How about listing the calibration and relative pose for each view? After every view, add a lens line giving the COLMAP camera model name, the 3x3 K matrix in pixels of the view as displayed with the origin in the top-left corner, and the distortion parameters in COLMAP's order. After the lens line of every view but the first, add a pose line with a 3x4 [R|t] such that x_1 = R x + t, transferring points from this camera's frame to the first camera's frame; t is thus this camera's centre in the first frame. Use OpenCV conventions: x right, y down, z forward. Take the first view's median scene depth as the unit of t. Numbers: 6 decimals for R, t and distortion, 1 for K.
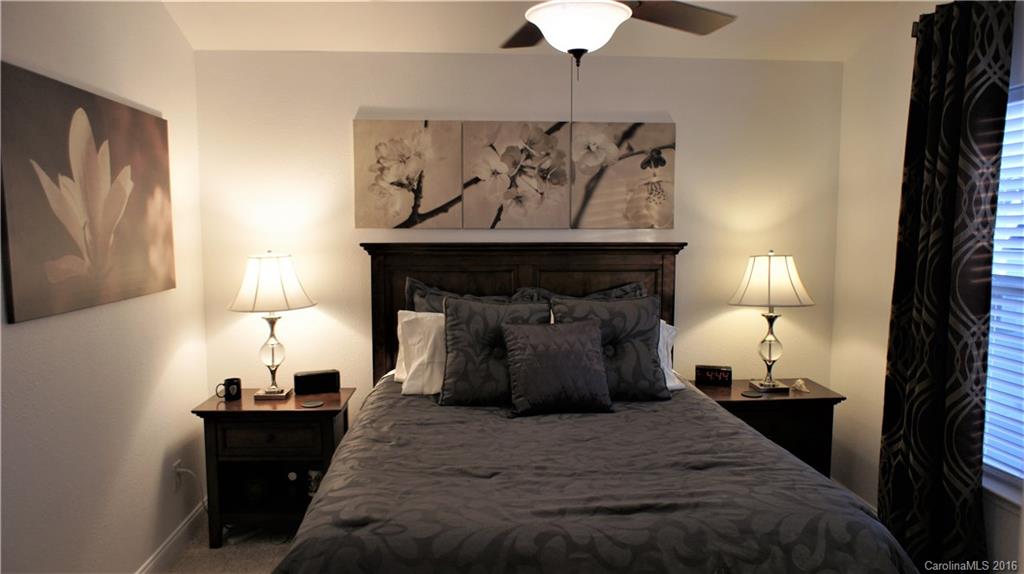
lens RADIAL K [[693.5, 0, 512.0], [0, 693.5, 287.0], [0, 0, 1]] dist [-0.074644, 0.096515]
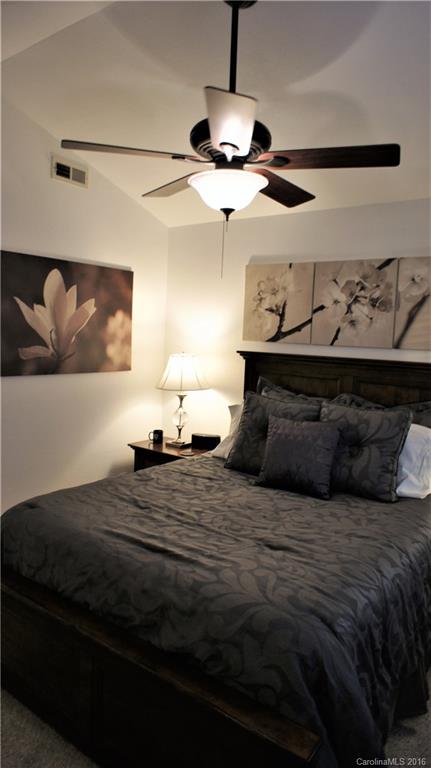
lens RADIAL K [[520.1, 0, 215.4], [0, 520.1, 380.0], [0, 0, 1]] dist [-0.074644, 0.096515]
pose [[0.760121, 0.088531, -0.643723, 0.436181], [-0.099379, 0.994859, 0.019475, -0.018696], [0.642138, 0.049169, 0.765011, 0.140785]]
